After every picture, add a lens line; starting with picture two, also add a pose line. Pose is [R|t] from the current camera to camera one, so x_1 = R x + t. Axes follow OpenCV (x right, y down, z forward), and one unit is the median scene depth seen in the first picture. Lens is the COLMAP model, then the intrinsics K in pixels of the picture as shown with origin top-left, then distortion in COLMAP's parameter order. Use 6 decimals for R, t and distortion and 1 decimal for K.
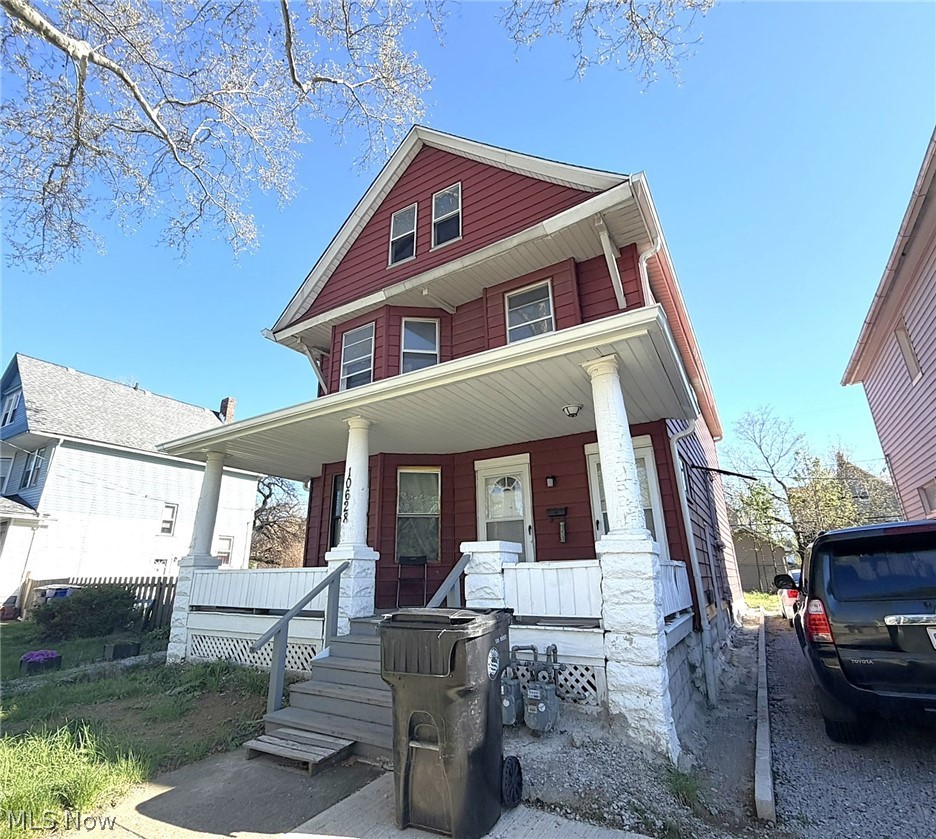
lens RADIAL K [[468.9, 0, 464.9], [0, 468.9, 426.1], [0, 0, 1]] dist [0.000956, 0.000478]
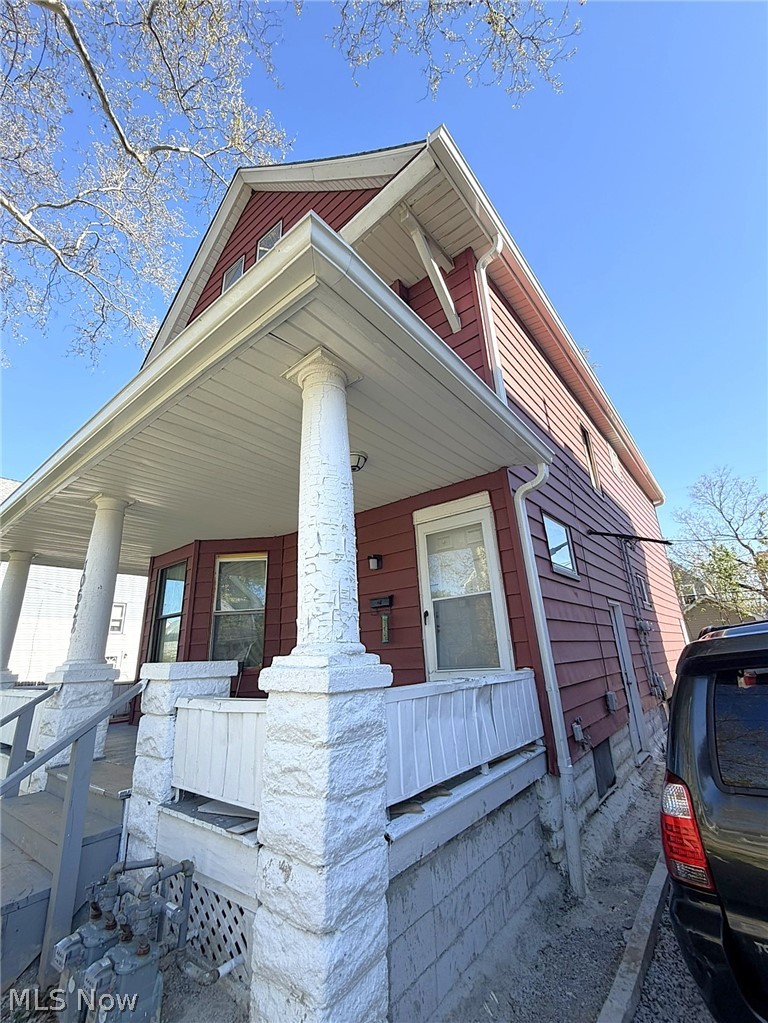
lens RADIAL K [[436.6, 0, 384.0], [0, 436.6, 511.5], [0, 0, 1]] dist [0.002506, 0.000185]
pose [[0.991676, -0.071739, -0.106919, 0.245019], [0.070949, 0.997417, -0.011180, 0.037646], [0.107445, 0.003501, 0.994205, 0.248108]]
